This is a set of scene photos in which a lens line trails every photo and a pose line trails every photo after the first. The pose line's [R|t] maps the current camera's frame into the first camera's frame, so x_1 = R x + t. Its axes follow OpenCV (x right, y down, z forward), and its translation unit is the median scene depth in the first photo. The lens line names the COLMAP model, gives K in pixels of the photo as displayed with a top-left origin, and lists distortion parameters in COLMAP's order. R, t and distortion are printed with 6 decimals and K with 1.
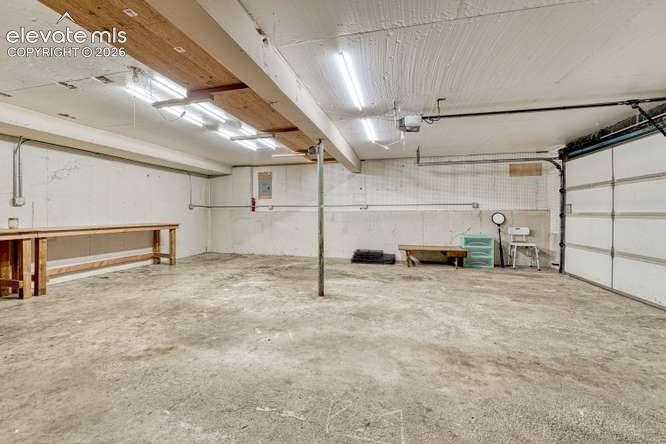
lens RADIAL K [[289.2, 0, 332.6], [0, 289.2, 212.3], [0, 0, 1]] dist [-0.003227, -0.000479]
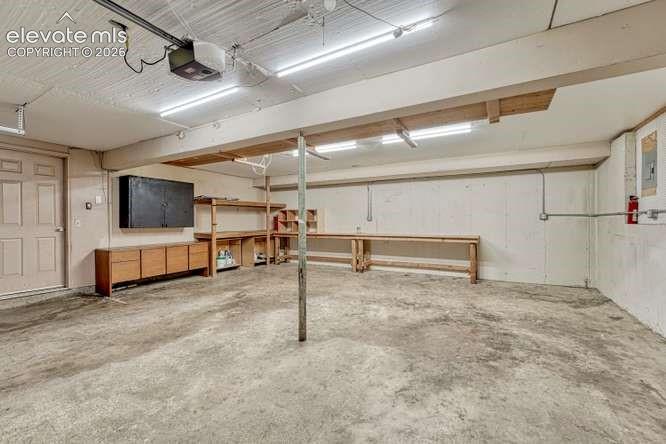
lens RADIAL K [[291.1, 0, 333.0], [0, 291.1, 222.0], [0, 0, 1]] dist [-0.002998, 0.000125]
pose [[-0.301884, 0.003573, -0.953338, 0.707349], [0.007476, 0.999971, 0.001380, -0.020612], [0.953315, -0.006711, -0.301902, 1.403972]]
